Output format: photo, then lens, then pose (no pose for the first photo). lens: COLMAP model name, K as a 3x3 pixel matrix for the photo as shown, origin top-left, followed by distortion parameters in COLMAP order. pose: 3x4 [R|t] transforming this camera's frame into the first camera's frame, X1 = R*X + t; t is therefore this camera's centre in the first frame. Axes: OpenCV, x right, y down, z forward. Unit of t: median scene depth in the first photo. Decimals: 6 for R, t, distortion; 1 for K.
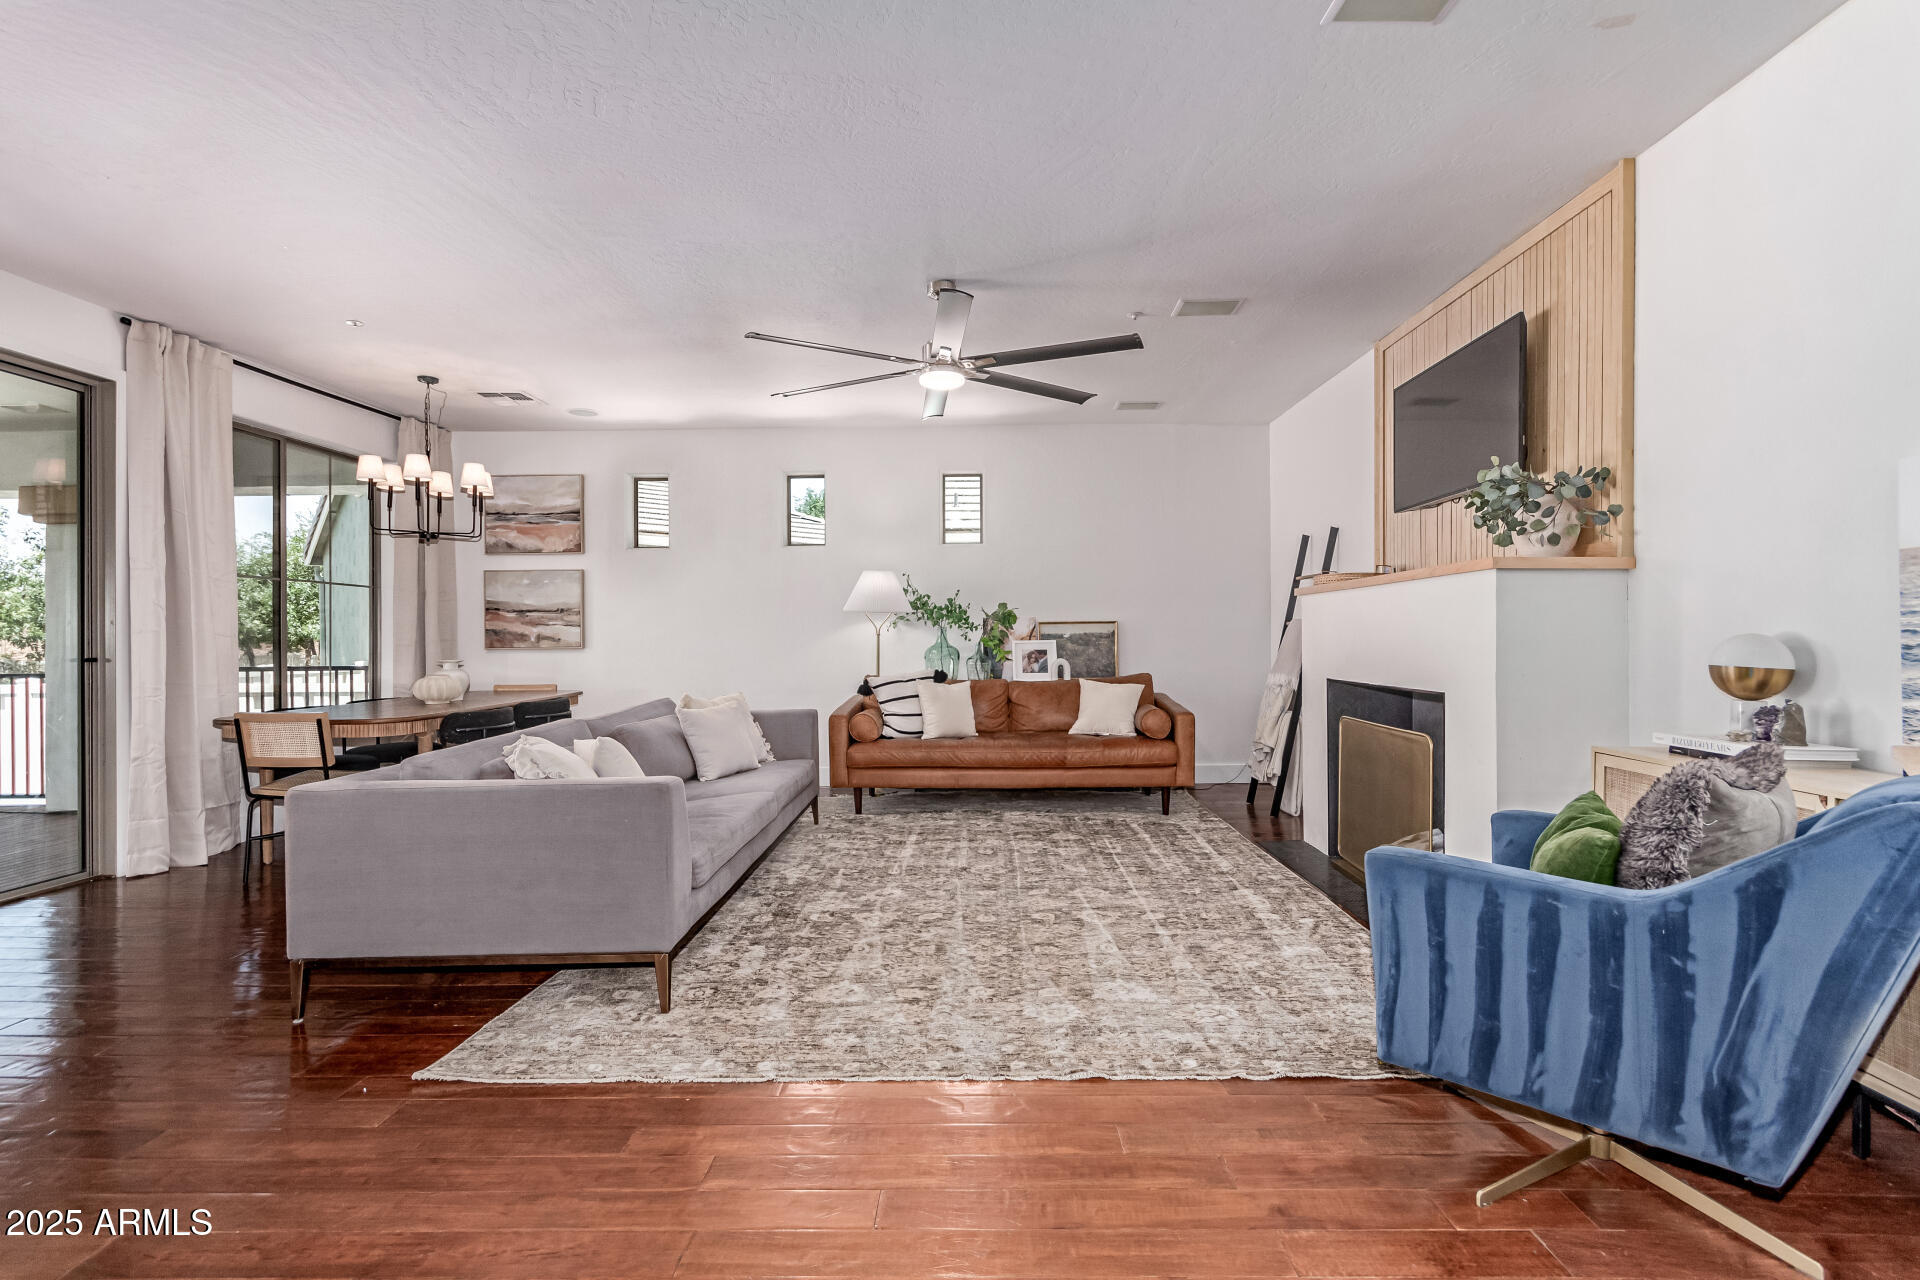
lens RADIAL K [[891.4, 0, 963.7], [0, 891.4, 634.6], [0, 0, 1]] dist [0.002882, 0.001594]
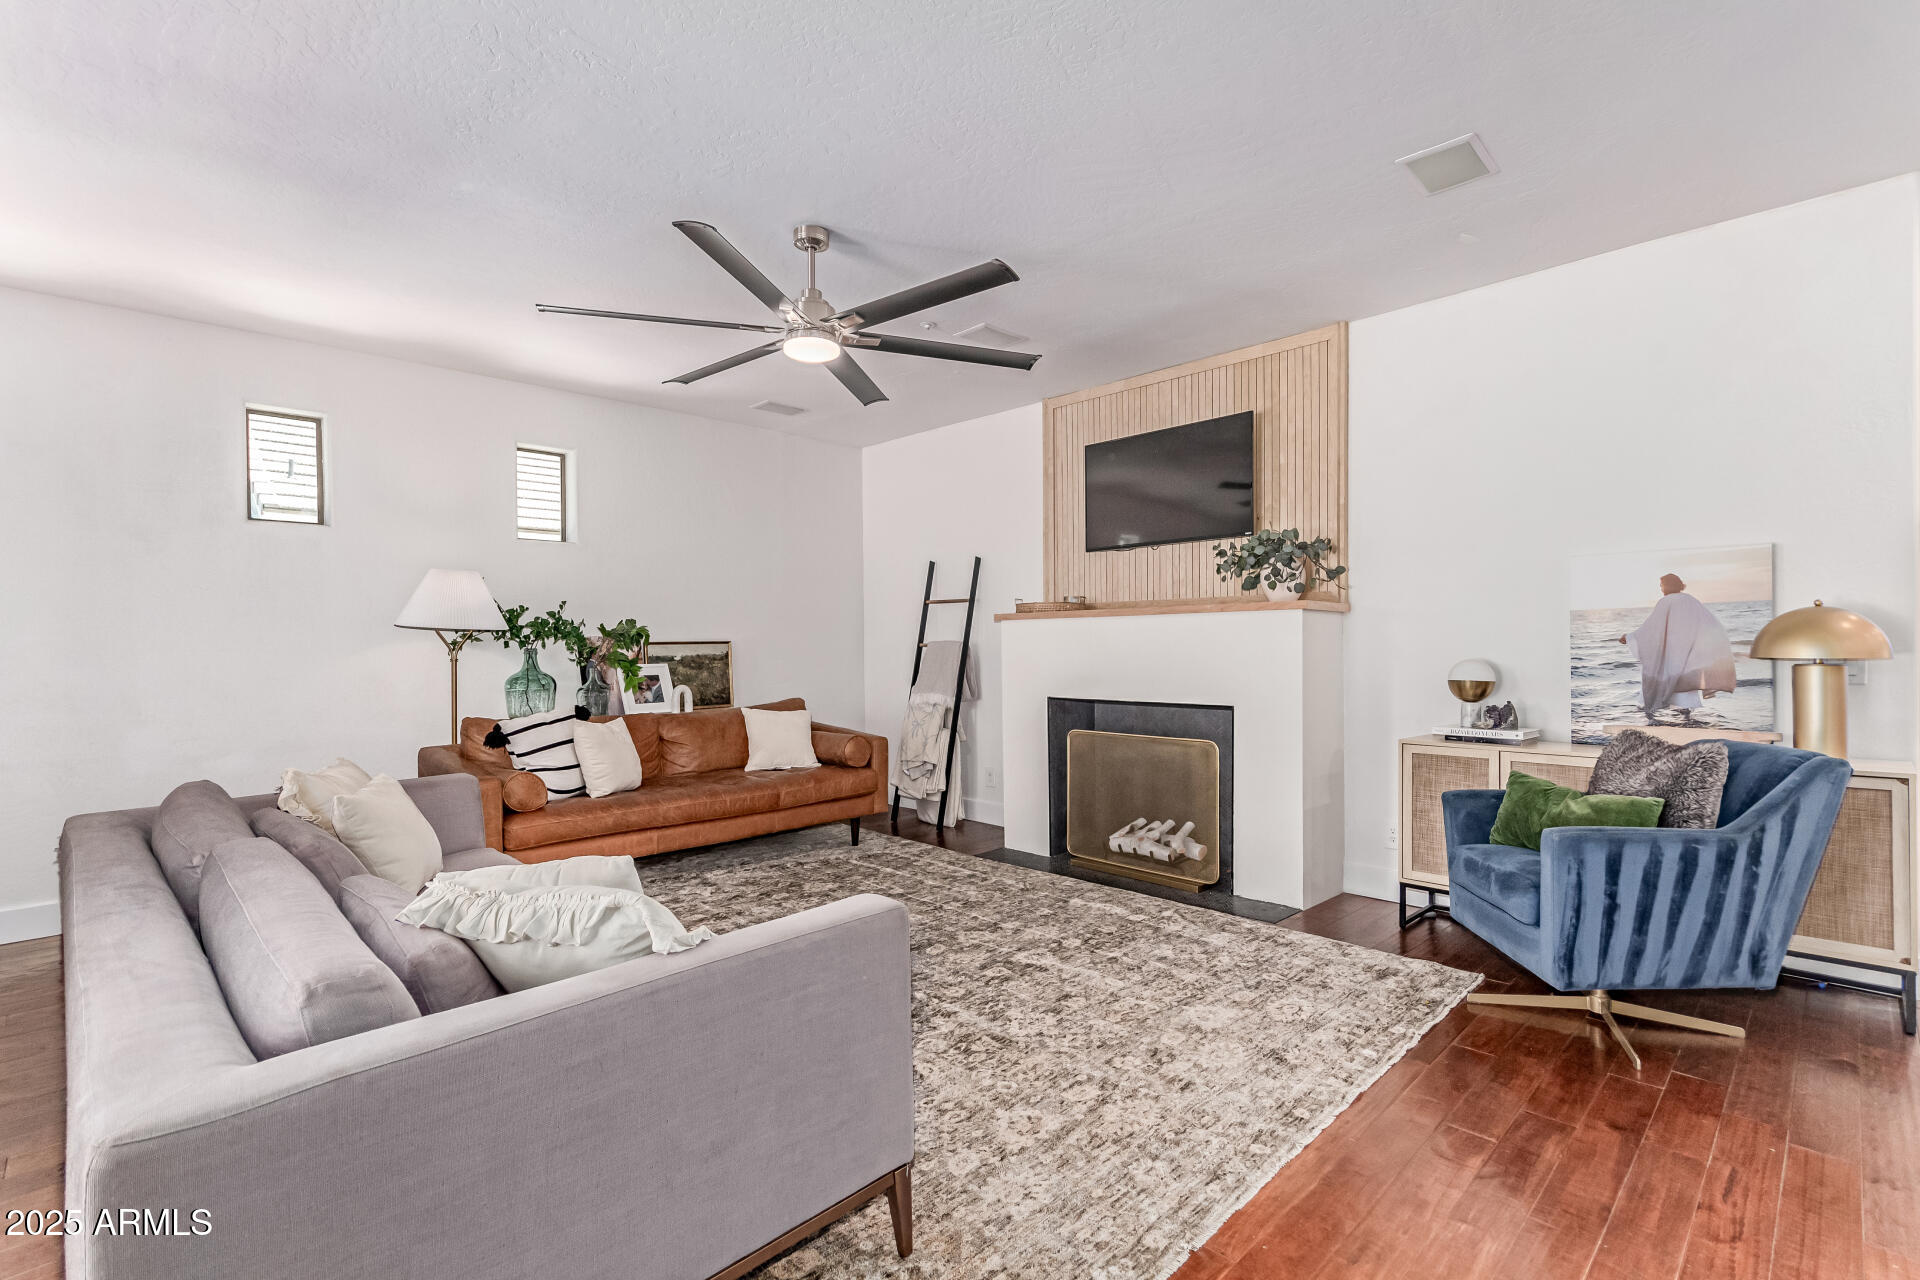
lens RADIAL K [[891.4, 0, 968.6], [0, 891.4, 646.7], [0, 0, 1]] dist [0.002882, 0.001594]
pose [[0.694722, -0.001359, 0.719277, -0.591480], [0.001956, 0.999998, 0.000000, -0.017441], [-0.719276, 0.001407, 0.694723, 0.388686]]
